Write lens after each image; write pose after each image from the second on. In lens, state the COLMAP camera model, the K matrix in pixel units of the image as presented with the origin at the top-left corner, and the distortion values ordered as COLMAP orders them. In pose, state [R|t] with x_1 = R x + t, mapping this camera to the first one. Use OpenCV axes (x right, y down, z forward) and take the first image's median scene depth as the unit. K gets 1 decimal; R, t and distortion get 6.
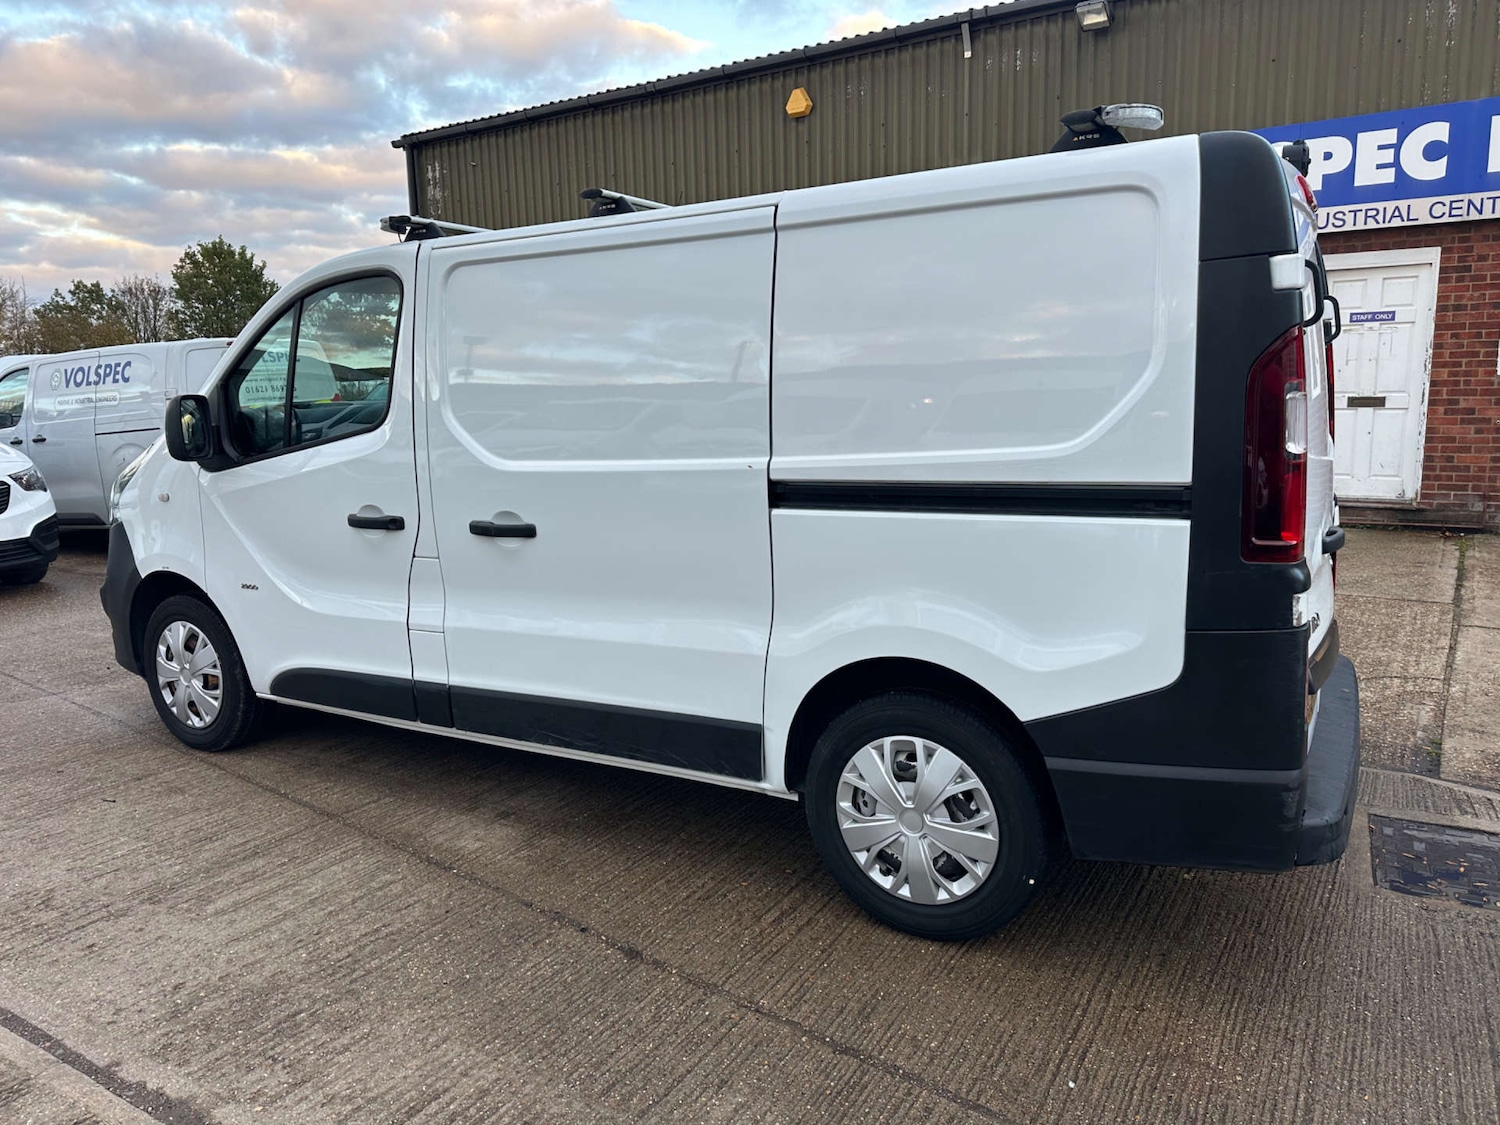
lens RADIAL K [[1053.4, 0, 741.5], [0, 1053.4, 549.4], [0, 0, 1]] dist [0.048736, -0.052366]
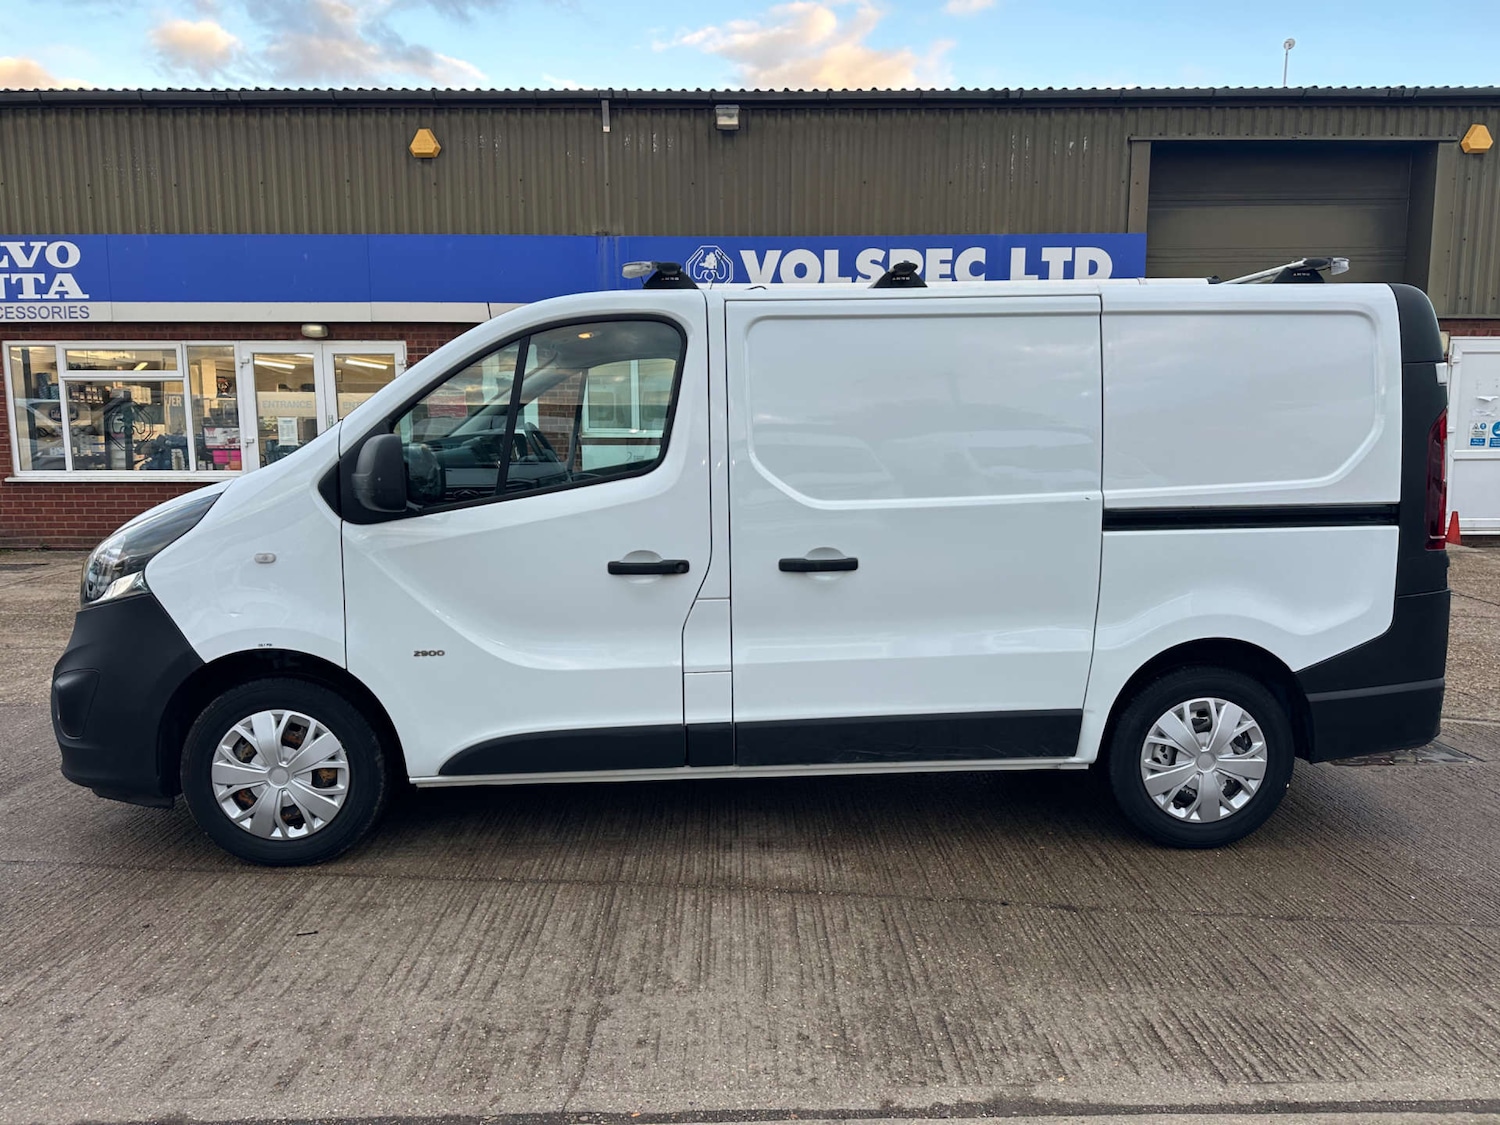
lens RADIAL K [[1053.4, 0, 754.9], [0, 1053.4, 554.4], [0, 0, 1]] dist [0.048736, -0.052366]
pose [[0.833089, -0.045367, 0.551276, -0.839346], [0.068791, 0.997391, -0.021878, -0.010402], [-0.548845, 0.056149, 0.834036, 0.143745]]
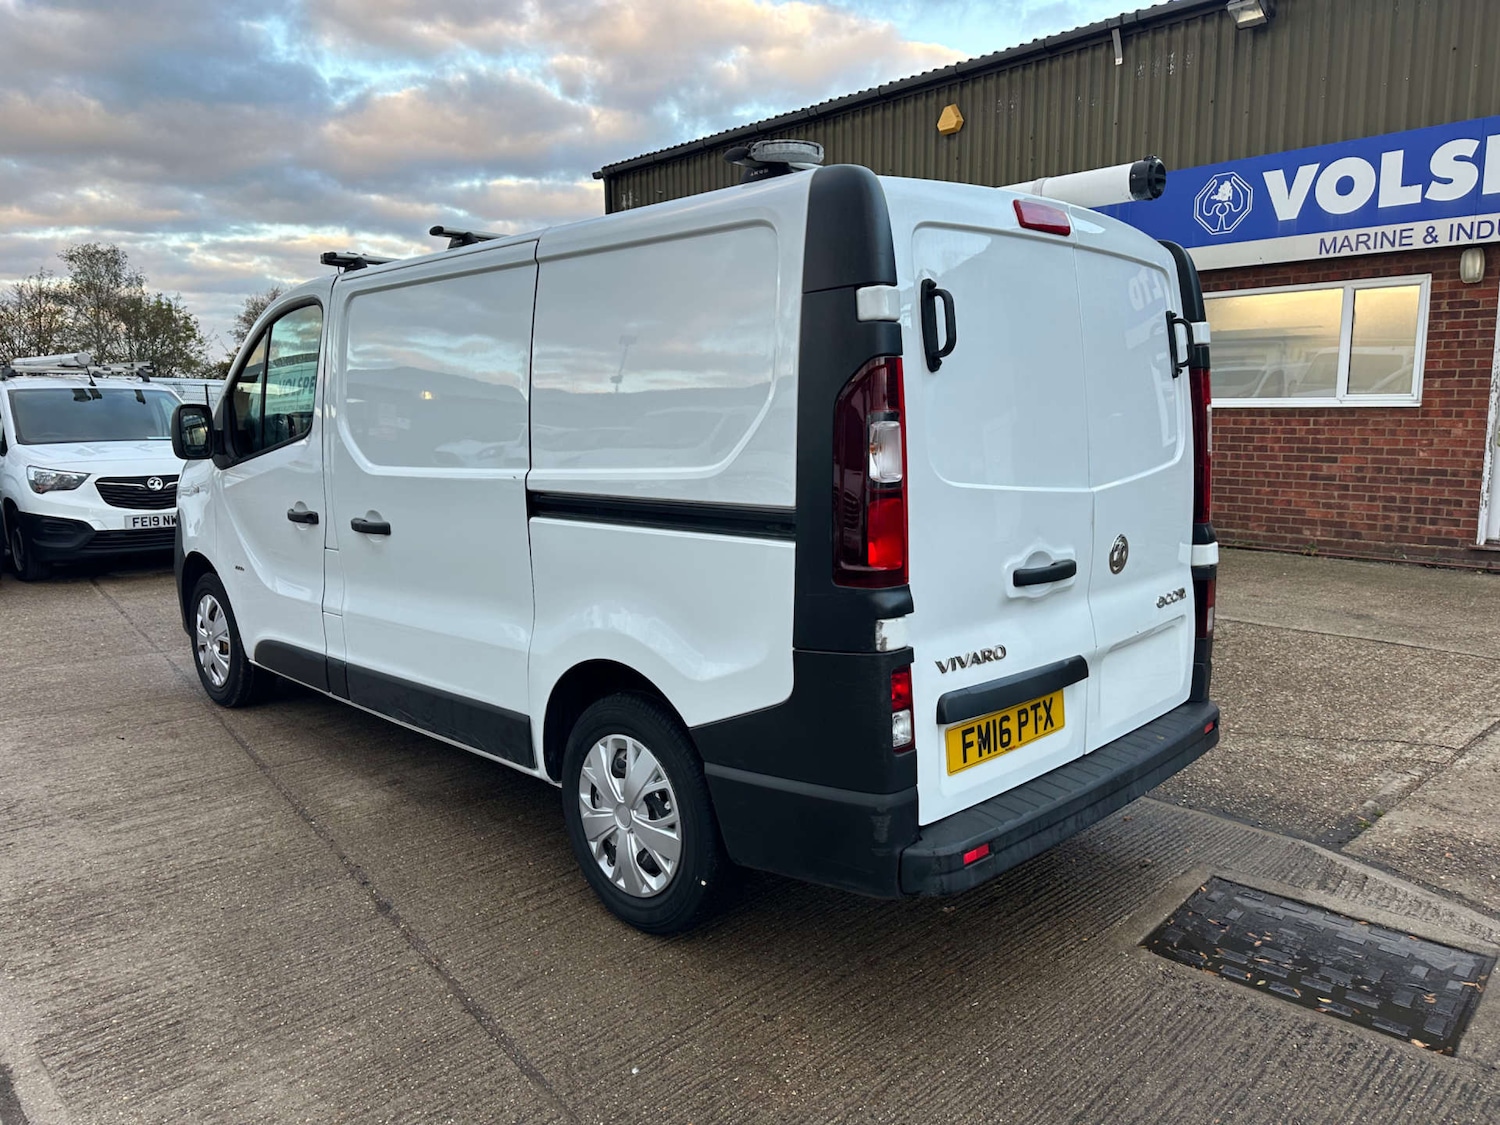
lens RADIAL K [[1053.4, 0, 732.2], [0, 1053.4, 546.0], [0, 0, 1]] dist [0.048736, -0.052366]
pose [[0.967278, 0.048265, -0.249087, 0.417761], [-0.052687, 0.998549, -0.011111, -0.005832], [0.248190, 0.023871, 0.968417, -0.005030]]
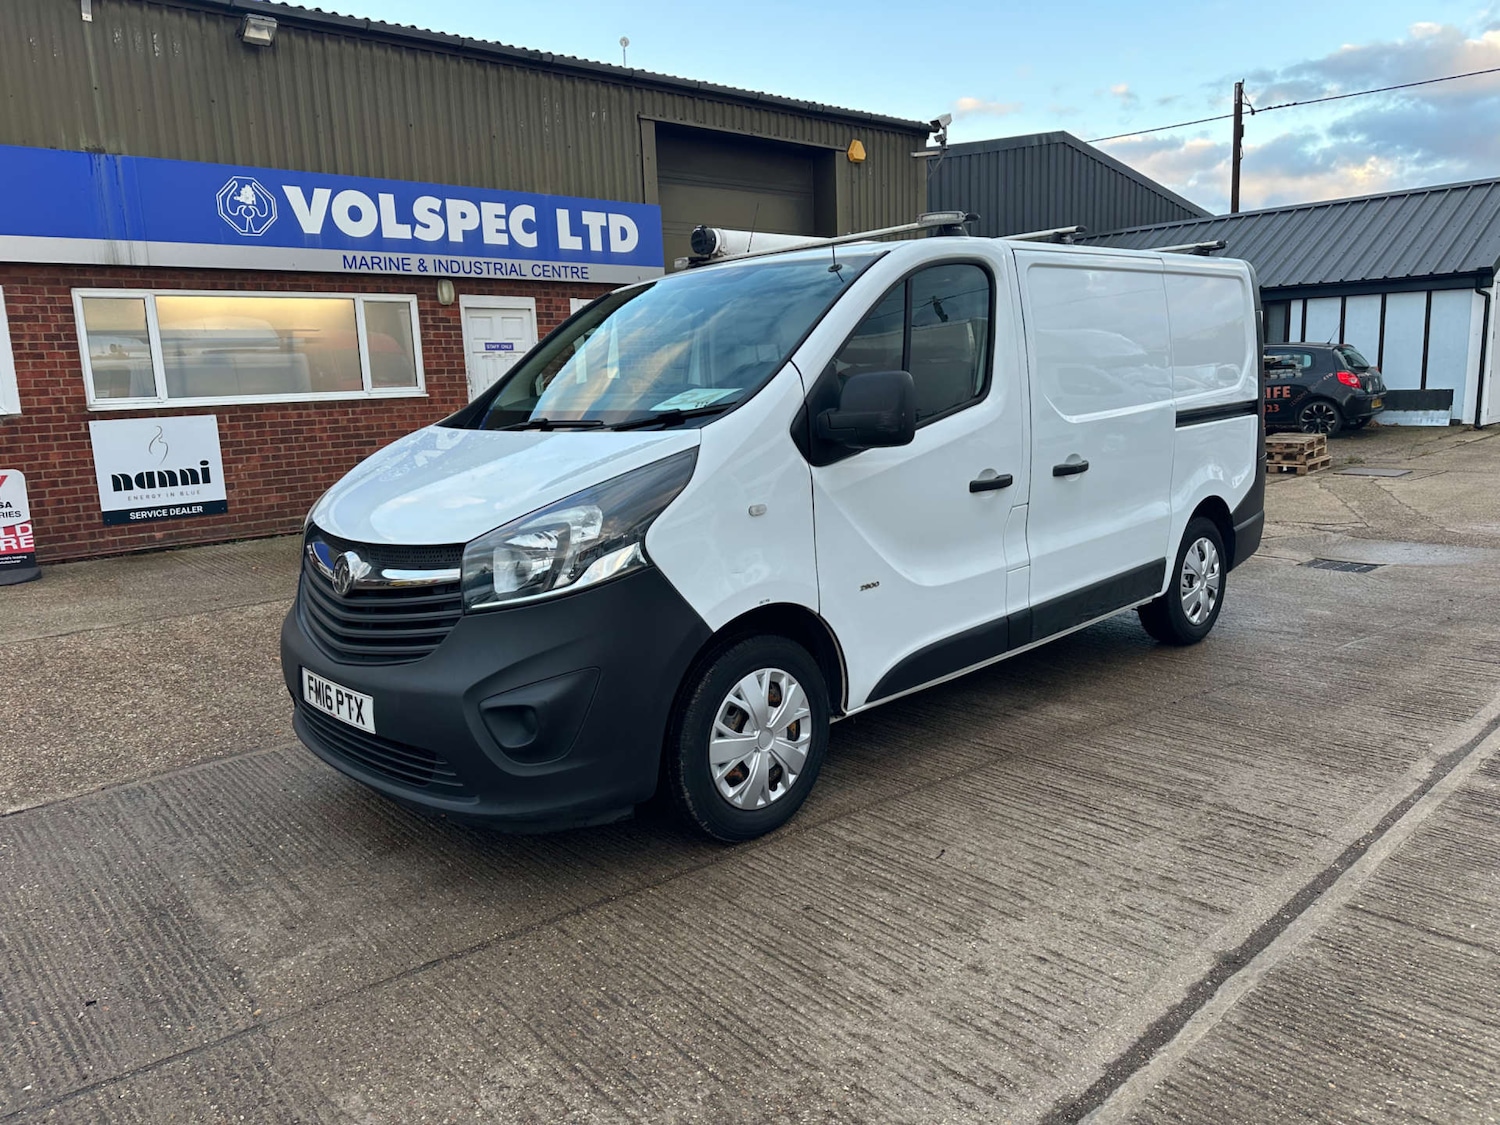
lens RADIAL K [[1053.4, 0, 754.4], [0, 1053.4, 549.4], [0, 0, 1]] dist [0.048736, -0.052366]
pose [[0.268228, -0.144725, 0.952422, -1.566238], [0.181890, 0.978477, 0.097459, -0.117725], [-0.946028, 0.147095, 0.288779, 0.976430]]
